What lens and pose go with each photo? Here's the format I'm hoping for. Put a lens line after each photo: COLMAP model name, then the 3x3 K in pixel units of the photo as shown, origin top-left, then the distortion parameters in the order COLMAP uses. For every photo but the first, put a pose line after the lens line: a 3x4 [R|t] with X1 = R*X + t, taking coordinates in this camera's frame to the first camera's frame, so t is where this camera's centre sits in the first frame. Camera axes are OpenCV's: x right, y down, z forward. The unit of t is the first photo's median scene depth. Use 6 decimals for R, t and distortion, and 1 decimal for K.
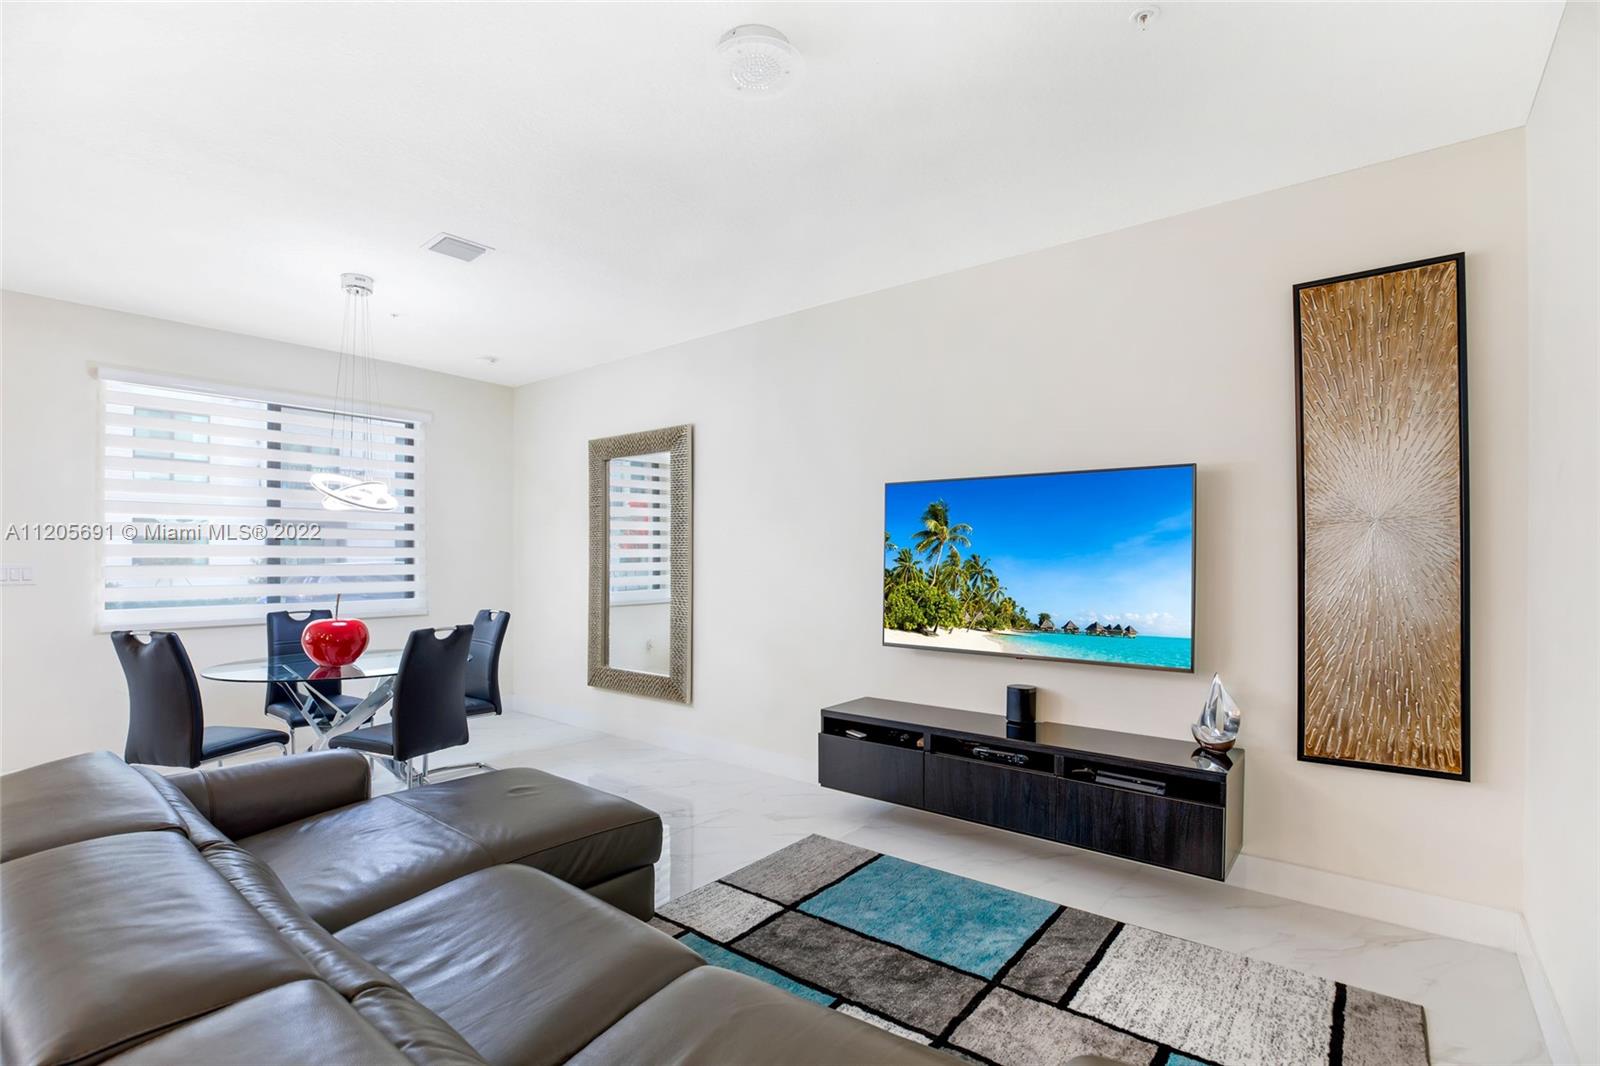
lens RADIAL K [[750.6, 0, 778.7], [0, 750.6, 553.2], [0, 0, 1]] dist [-0.076280, 0.043042]
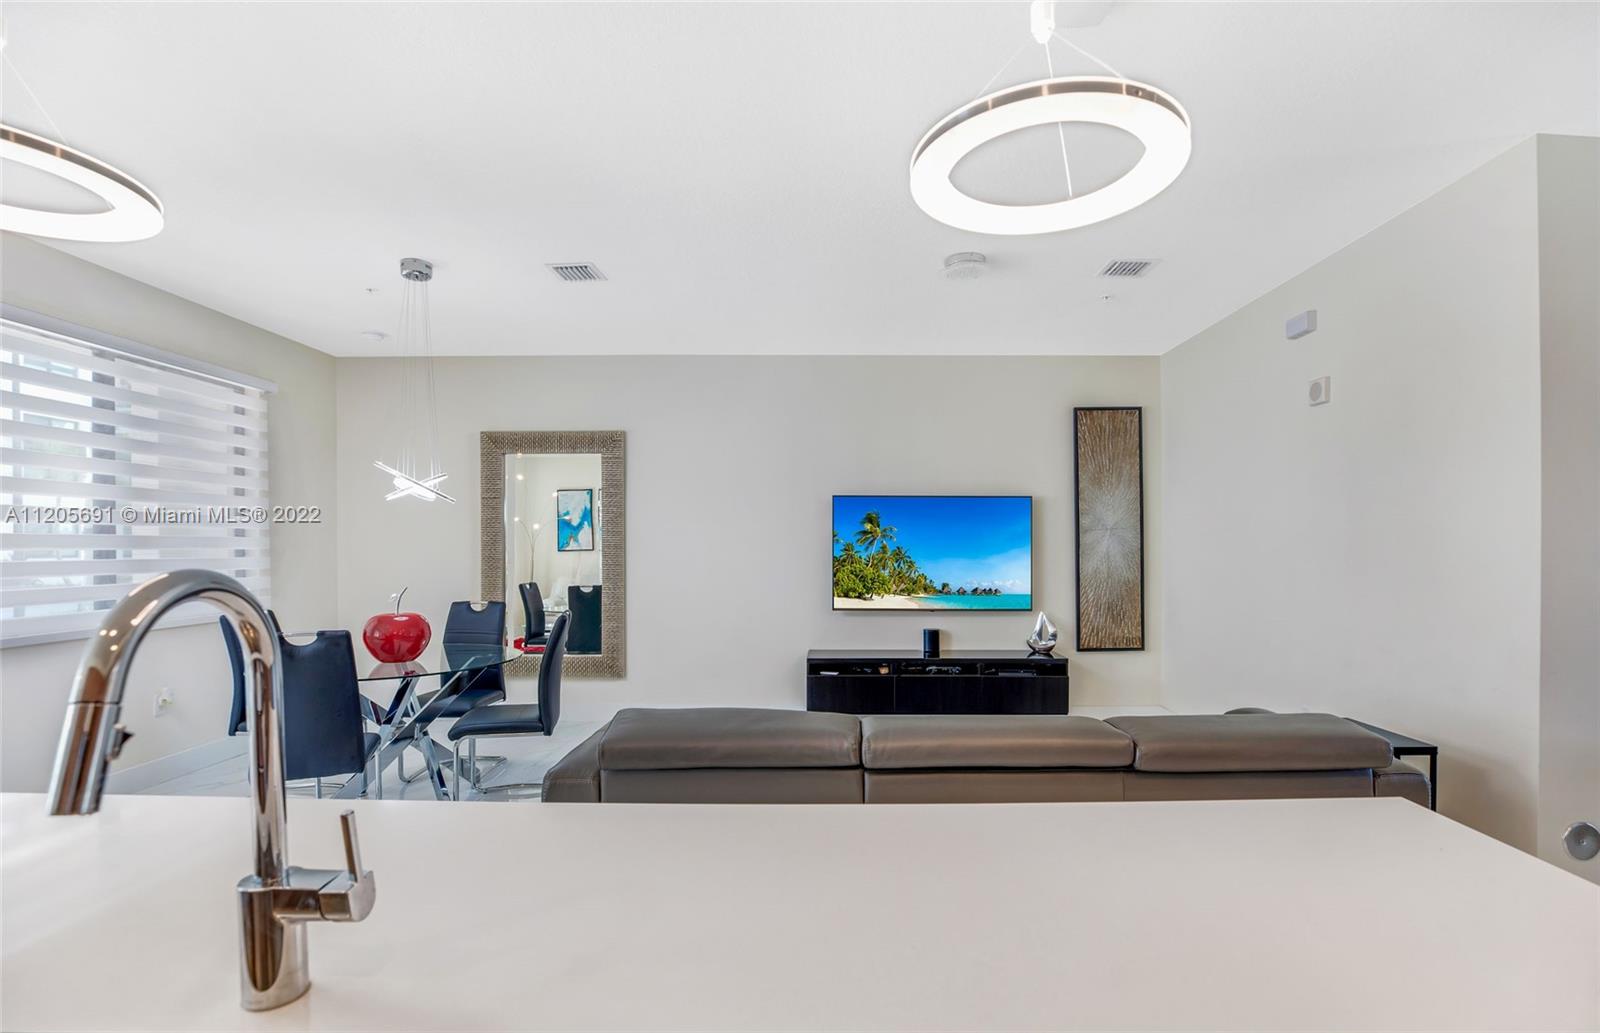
lens RADIAL K [[746.4, 0, 802.6], [0, 746.4, 550.4], [0, 0, 1]] dist [-0.000134, 0.000023]
pose [[0.793908, -0.004261, 0.608023, -0.840750], [-0.002979, 0.999936, 0.010896, -0.006095], [-0.608030, -0.010462, 0.793845, -0.108481]]
